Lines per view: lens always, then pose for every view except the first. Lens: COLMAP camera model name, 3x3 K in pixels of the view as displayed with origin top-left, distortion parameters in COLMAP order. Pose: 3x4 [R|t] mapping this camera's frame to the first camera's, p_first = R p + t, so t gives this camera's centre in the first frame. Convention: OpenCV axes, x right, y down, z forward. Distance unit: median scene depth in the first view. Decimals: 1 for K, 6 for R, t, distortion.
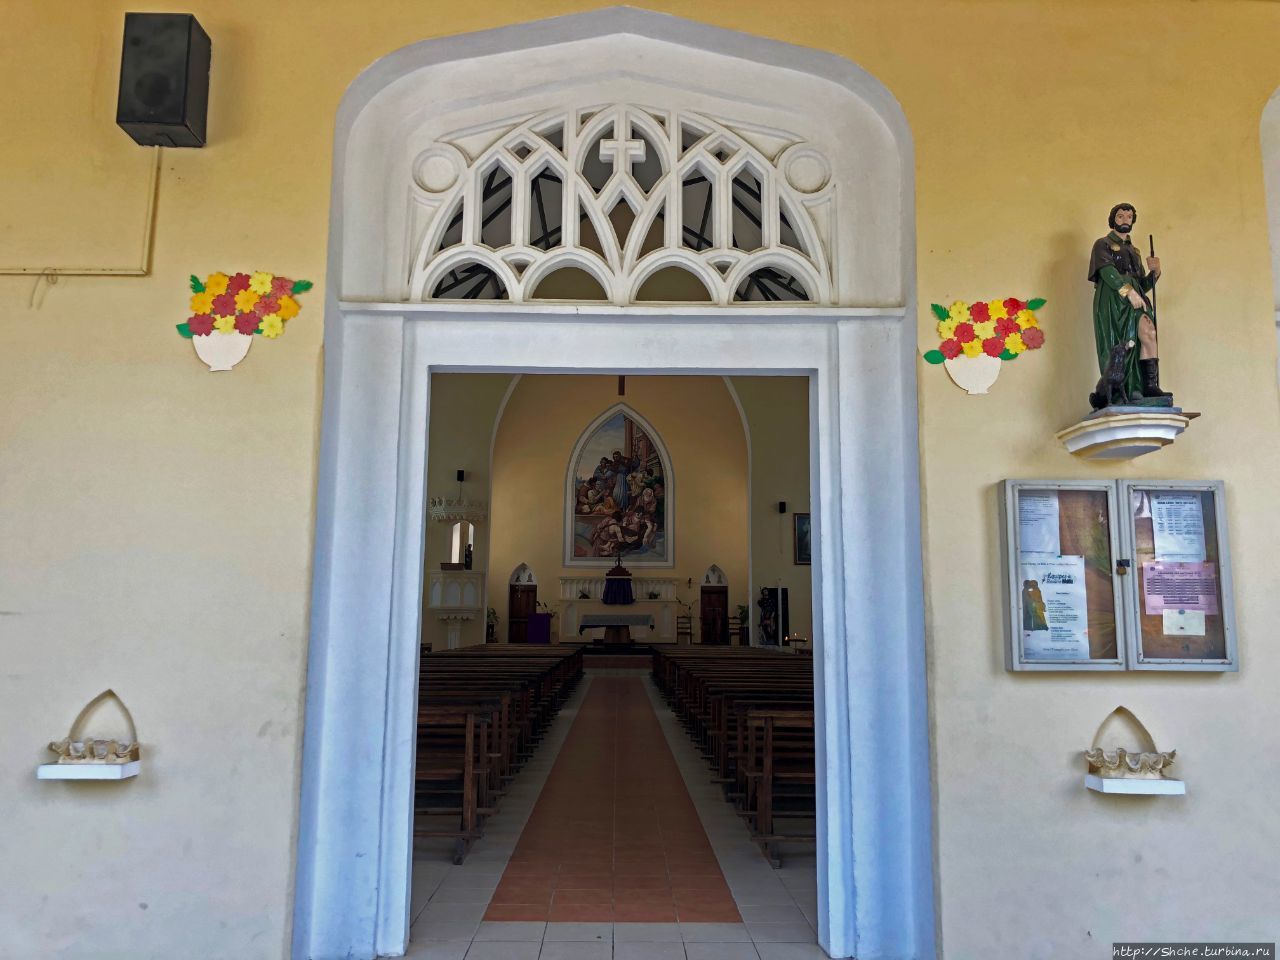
lens RADIAL K [[1045.9, 0, 647.9], [0, 1045.9, 480.1], [0, 0, 1]] dist [0.017439, -0.014109]
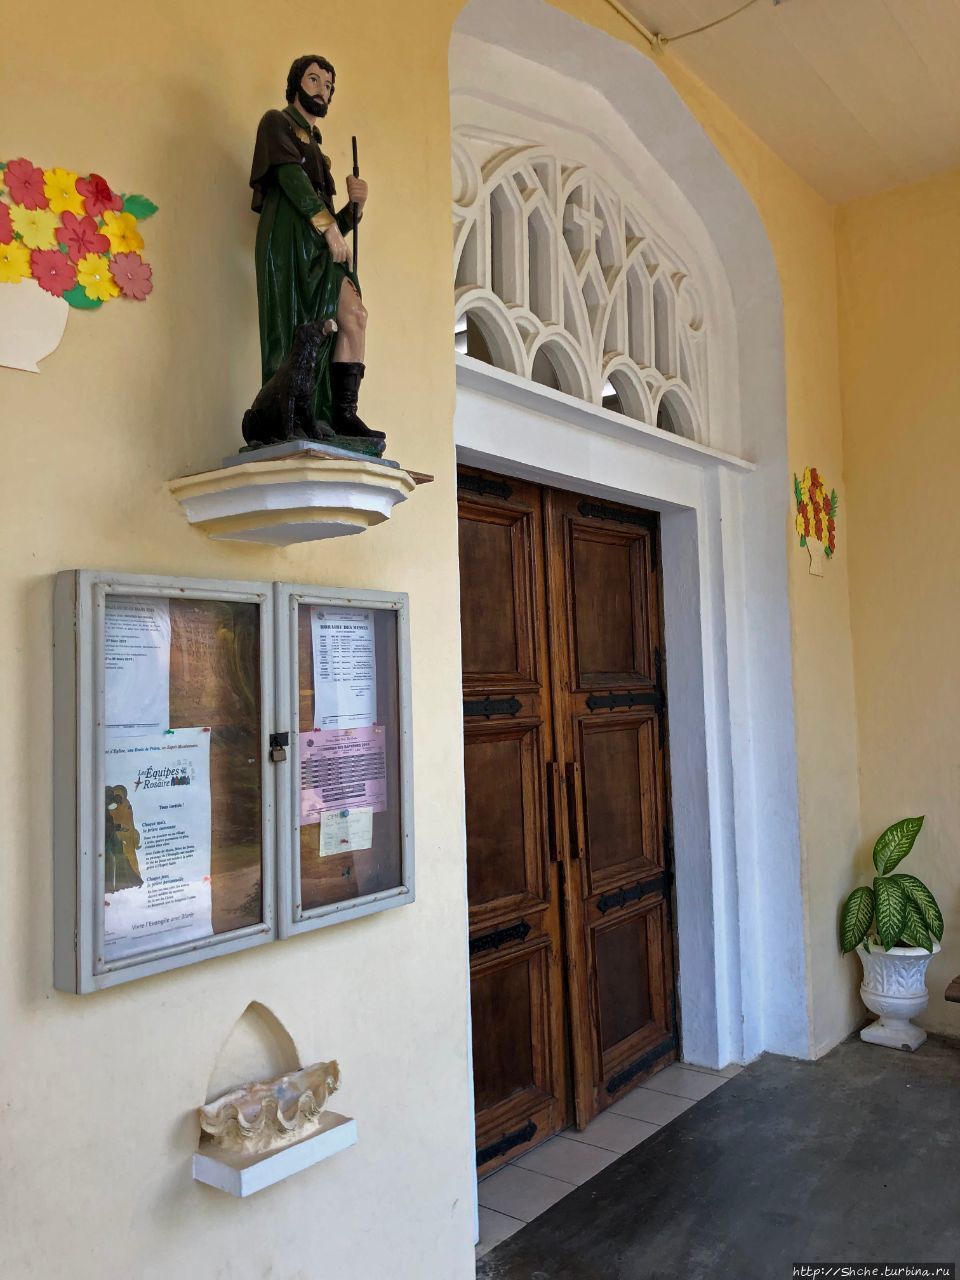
lens RADIAL K [[1045.9, 0, 483.1], [0, 1045.9, 628.9], [0, 0, 1]] dist [0.017439, -0.014109]
pose [[0.637078, 0.015377, 0.770646, 0.106210], [-0.073131, 0.996497, 0.040573, -0.006379], [-0.767323, -0.082206, 0.635970, 0.578693]]
